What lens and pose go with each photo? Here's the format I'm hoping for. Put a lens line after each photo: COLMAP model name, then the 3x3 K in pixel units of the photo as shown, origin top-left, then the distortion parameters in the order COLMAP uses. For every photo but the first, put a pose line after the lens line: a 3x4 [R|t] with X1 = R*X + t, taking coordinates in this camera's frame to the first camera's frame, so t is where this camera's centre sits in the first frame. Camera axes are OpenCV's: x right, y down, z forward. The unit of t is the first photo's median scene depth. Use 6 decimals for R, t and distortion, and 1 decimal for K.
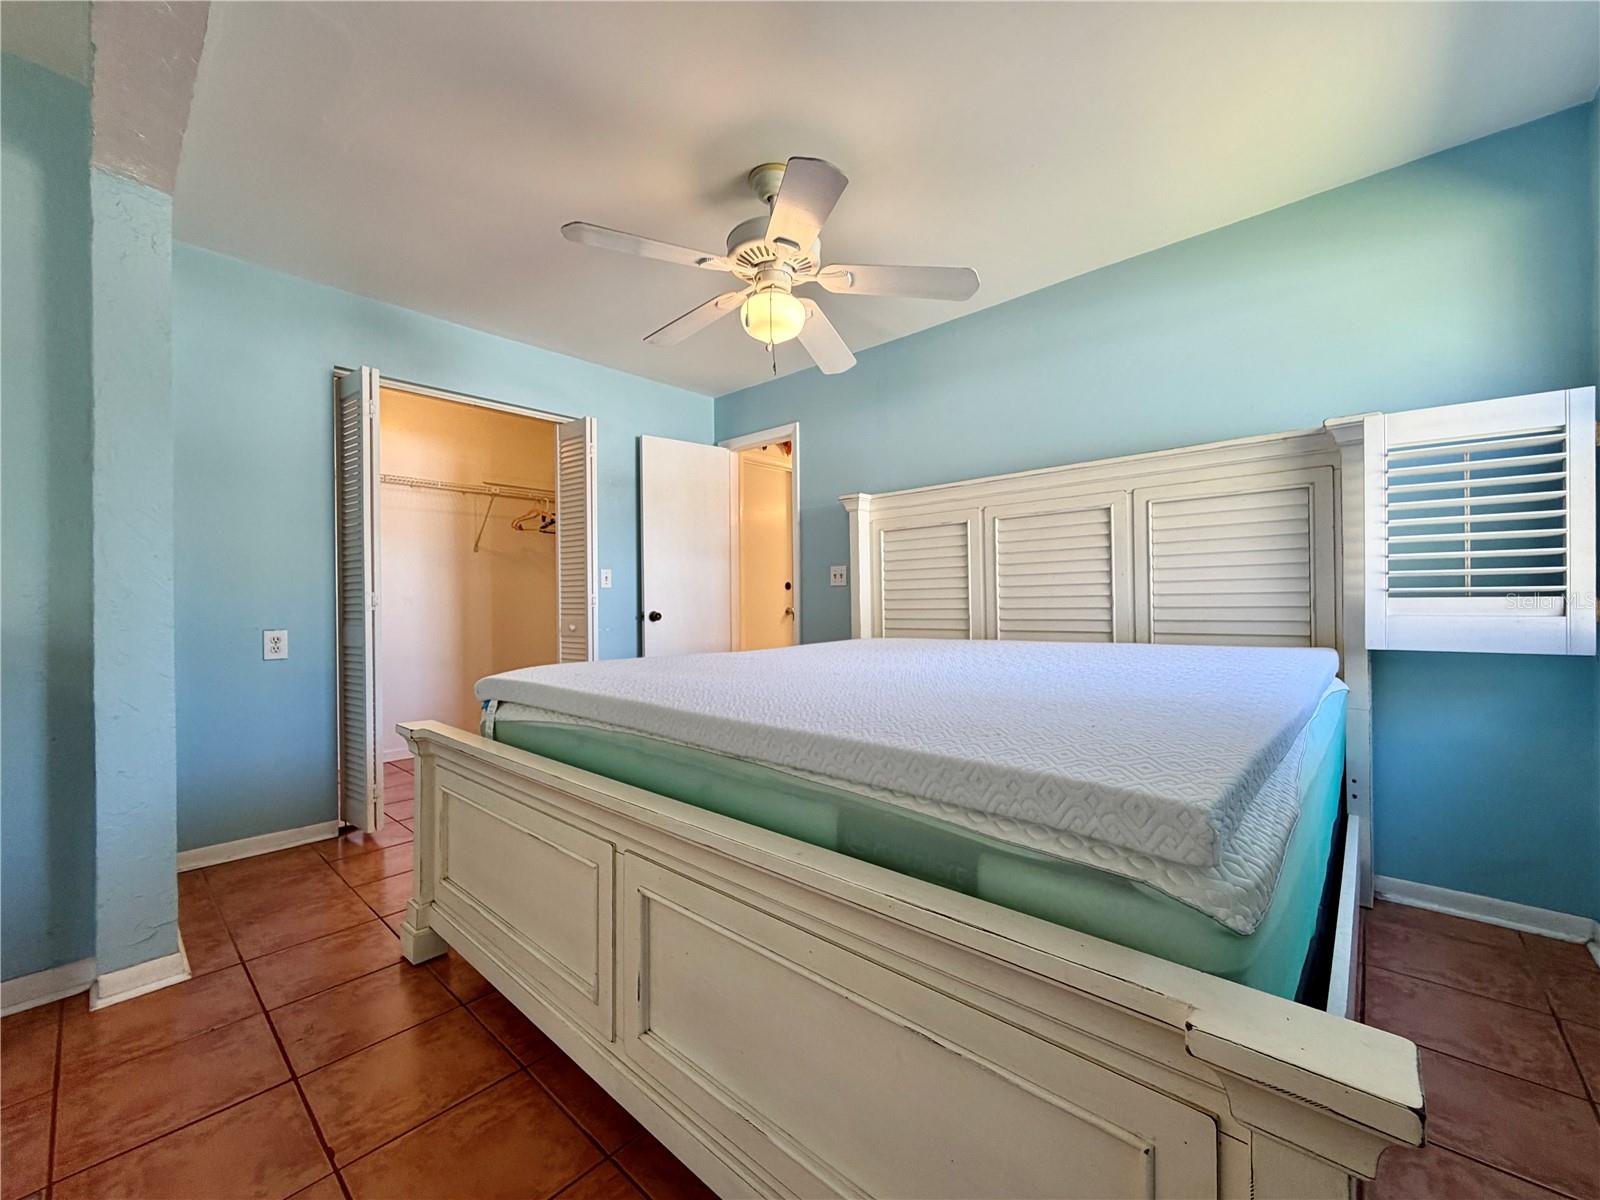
lens RADIAL K [[638.8, 0, 797.2], [0, 638.8, 598.8], [0, 0, 1]] dist [0.001945, 0.000048]
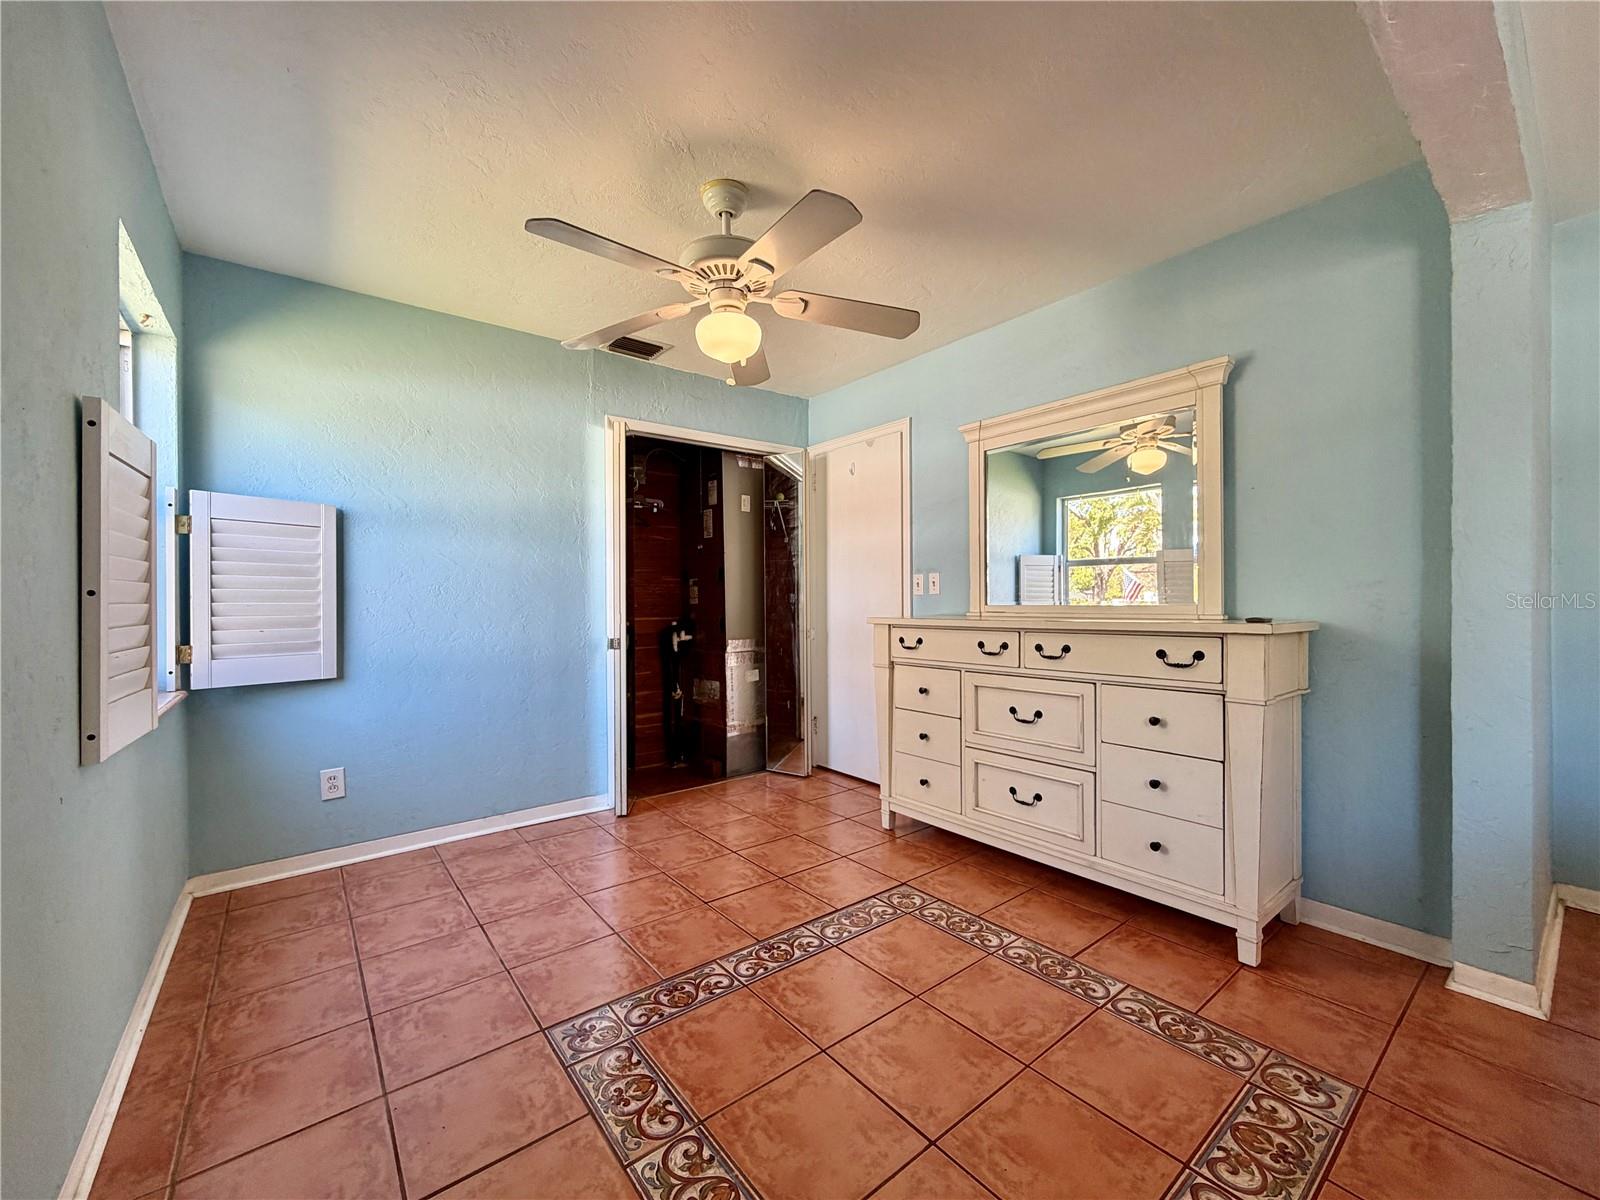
lens RADIAL K [[638.8, 0, 799.2], [0, 638.8, 603.2], [0, 0, 1]] dist [0.001945, 0.000048]
pose [[-0.161676, 0.014162, -0.986742, 0.139179], [0.010037, 0.999869, 0.012706, -0.041765], [0.986793, -0.007850, -0.161797, 0.058782]]
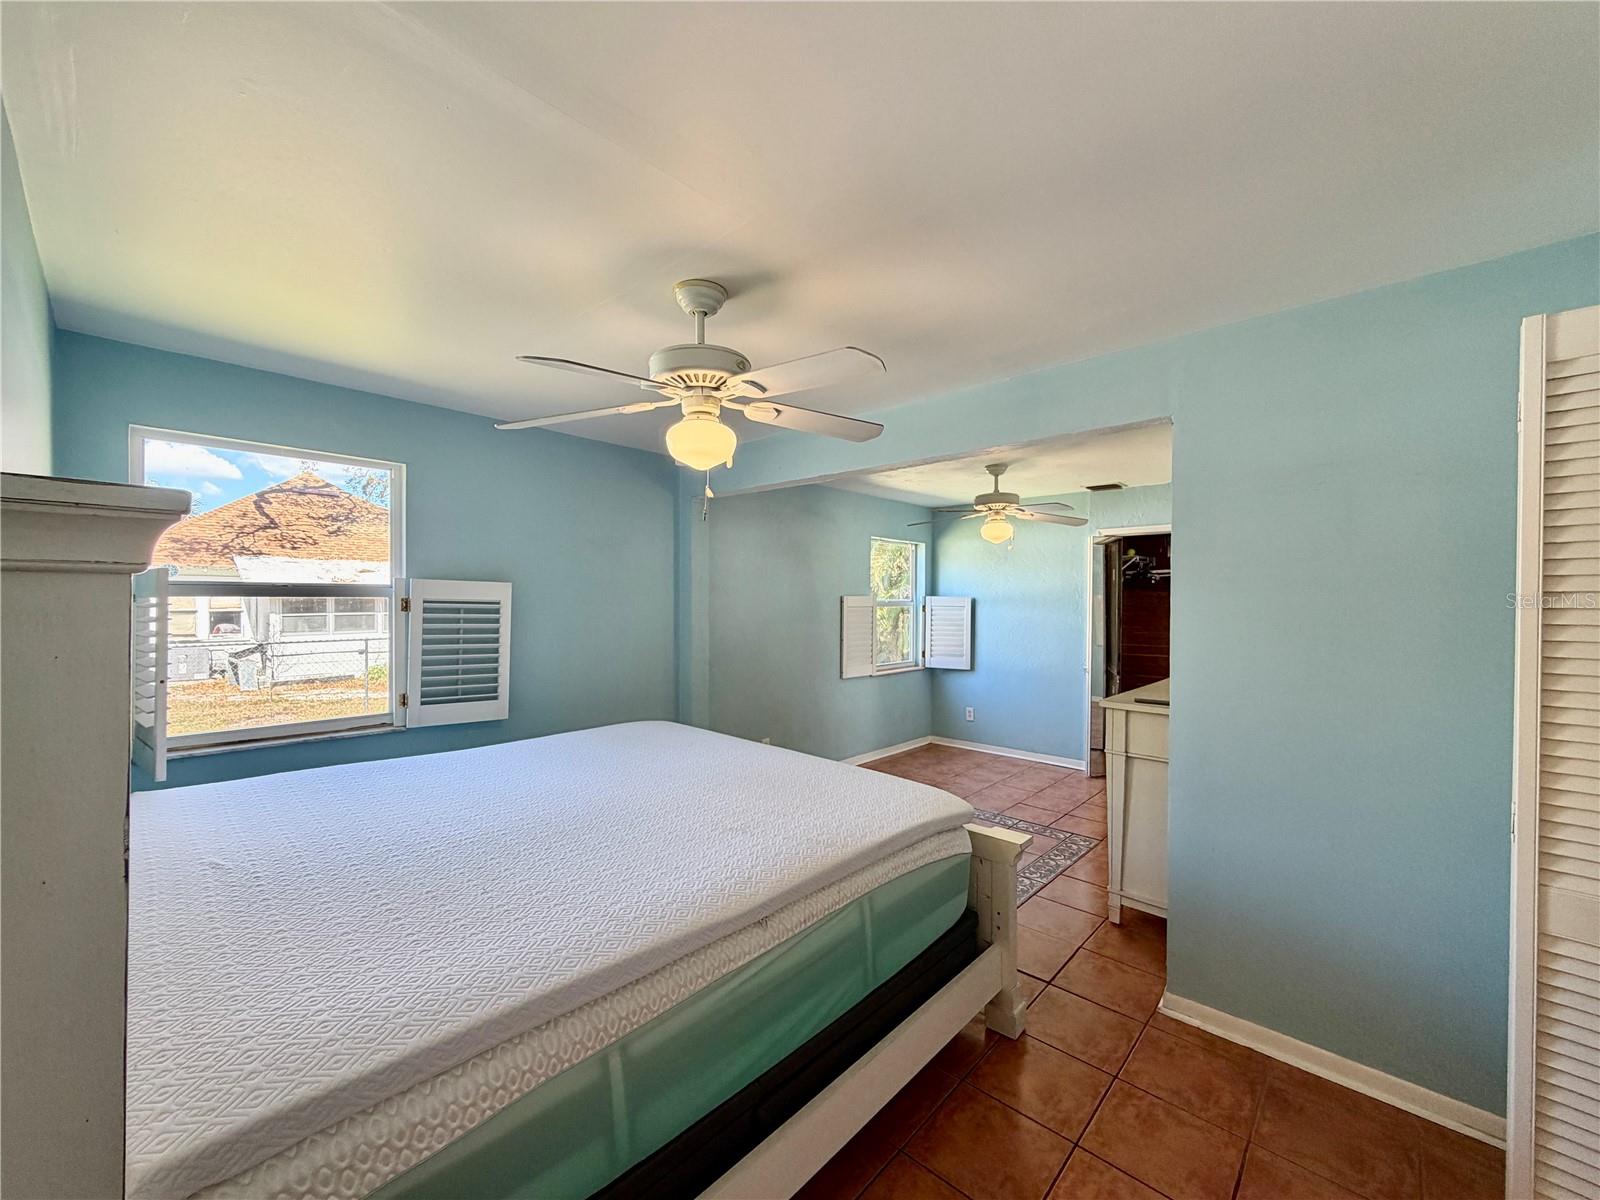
lens RADIAL K [[638.8, 0, 803.0], [0, 638.8, 600.2], [0, 0, 1]] dist [0.001945, 0.000048]
pose [[-0.999997, 0.002440, -0.000952, -0.188685], [0.002437, 0.999991, 0.003593, -0.236318], [0.000961, 0.003591, -0.999993, 2.055233]]
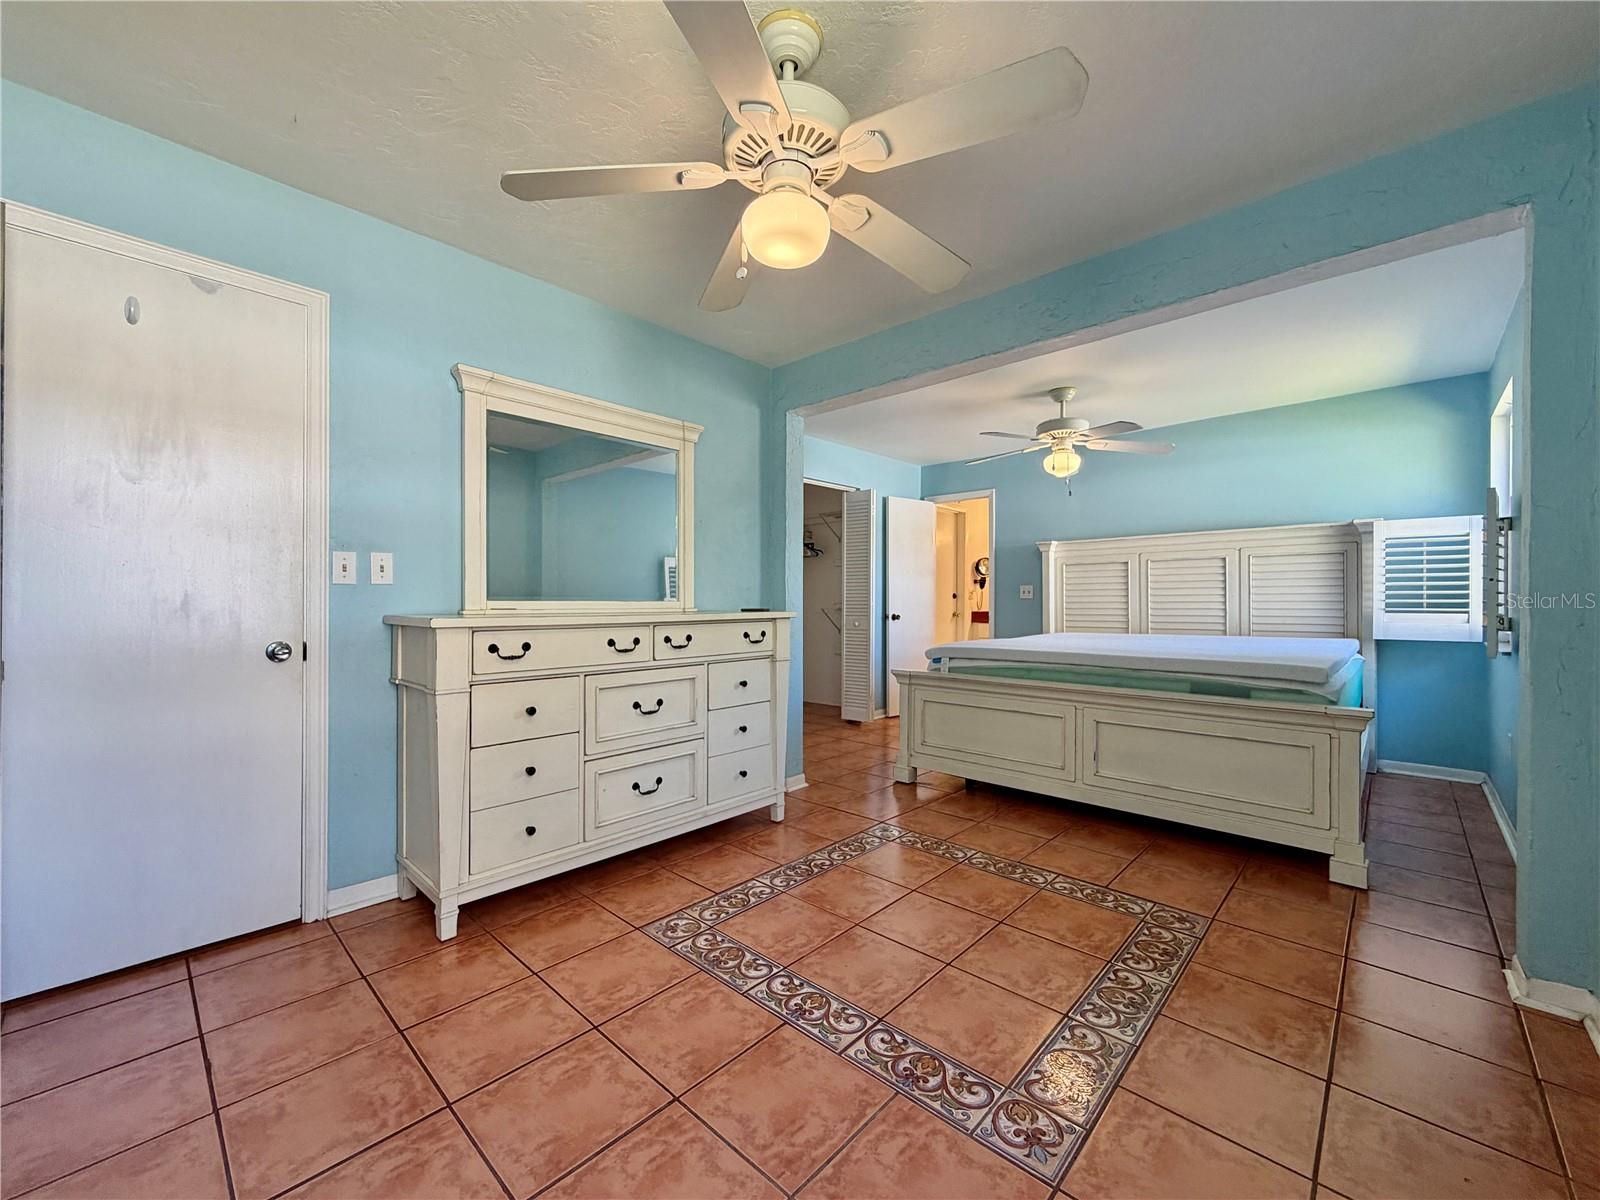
lens RADIAL K [[638.8, 0, 796.0], [0, 638.8, 599.7], [0, 0, 1]] dist [0.001945, 0.000048]
pose [[0.999759, 0.011574, -0.018651, -0.849653], [-0.011569, 0.999933, 0.000374, -0.022017], [0.018654, -0.000158, 0.999826, -0.999209]]
